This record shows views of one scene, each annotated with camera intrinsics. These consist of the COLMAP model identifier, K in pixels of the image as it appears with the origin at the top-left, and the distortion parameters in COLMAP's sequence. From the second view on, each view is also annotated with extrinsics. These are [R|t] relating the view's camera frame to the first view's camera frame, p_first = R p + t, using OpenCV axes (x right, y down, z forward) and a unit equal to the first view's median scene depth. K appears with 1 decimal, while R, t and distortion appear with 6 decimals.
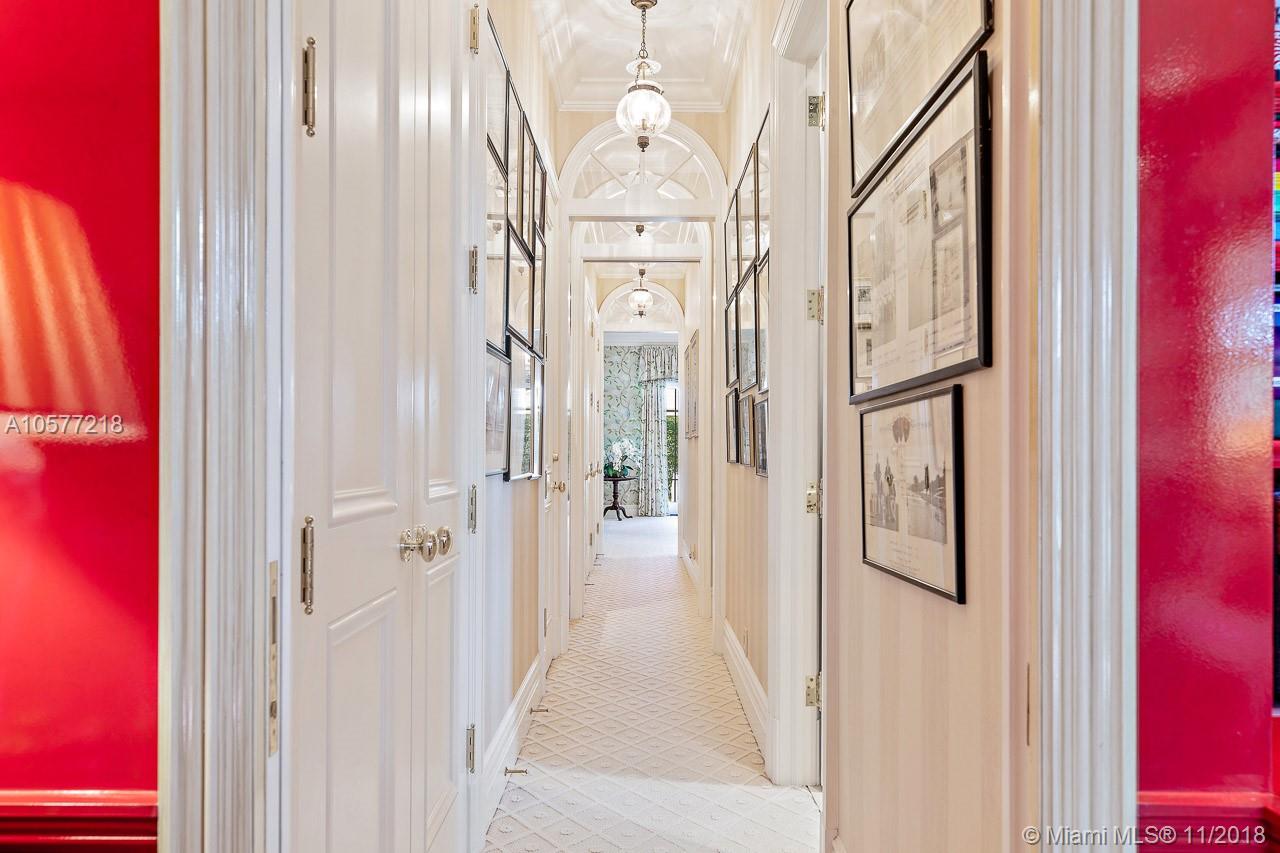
lens RADIAL K [[784.7, 0, 640.0], [0, 784.7, 426.5], [0, 0, 1]] dist [0.007009, 0.003151]
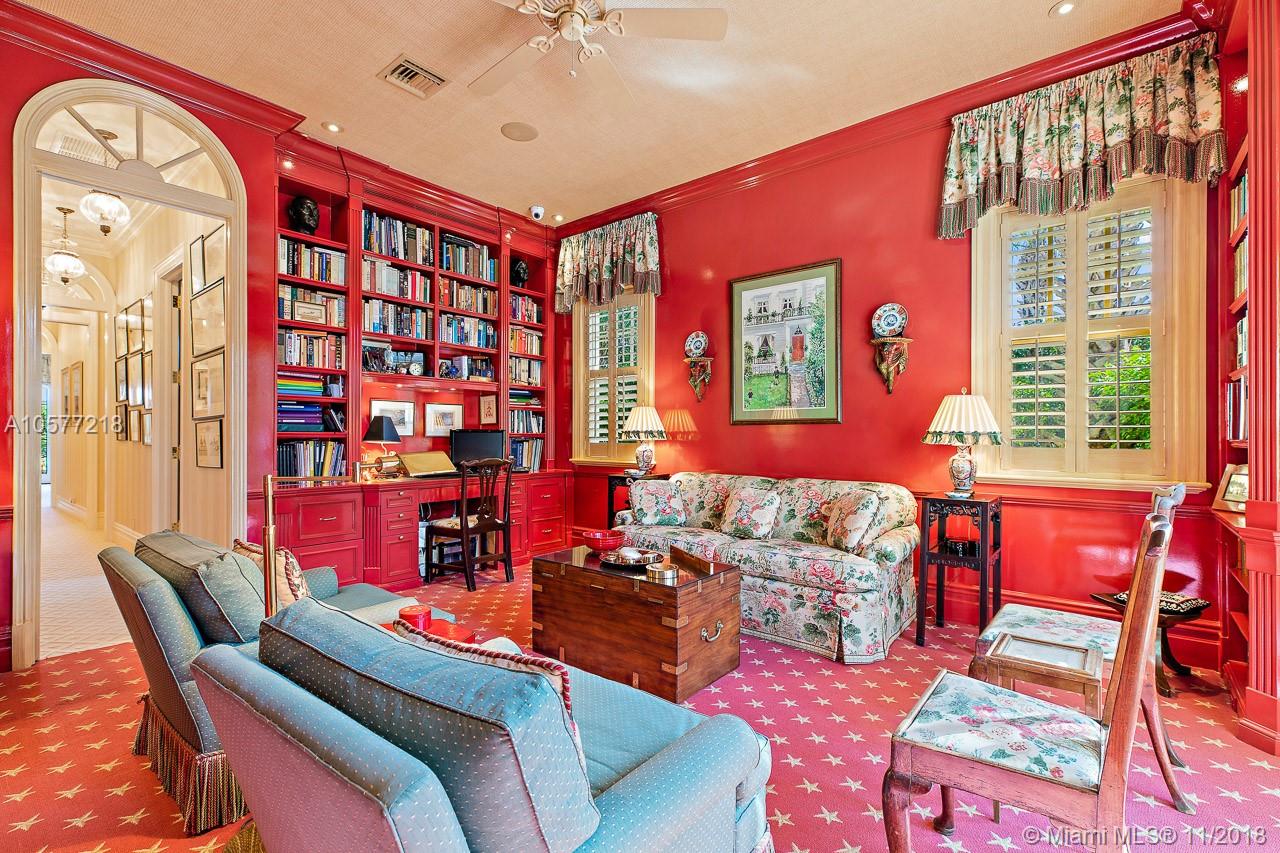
lens RADIAL K [[577.4, 0, 644.6], [0, 577.4, 434.3], [0, 0, 1]] dist [0.002618, 0.000285]
pose [[0.605538, -0.001599, 0.795815, -0.292041], [-0.019342, 0.999673, 0.016726, -0.026361], [-0.795582, -0.025521, 0.605309, -1.126910]]
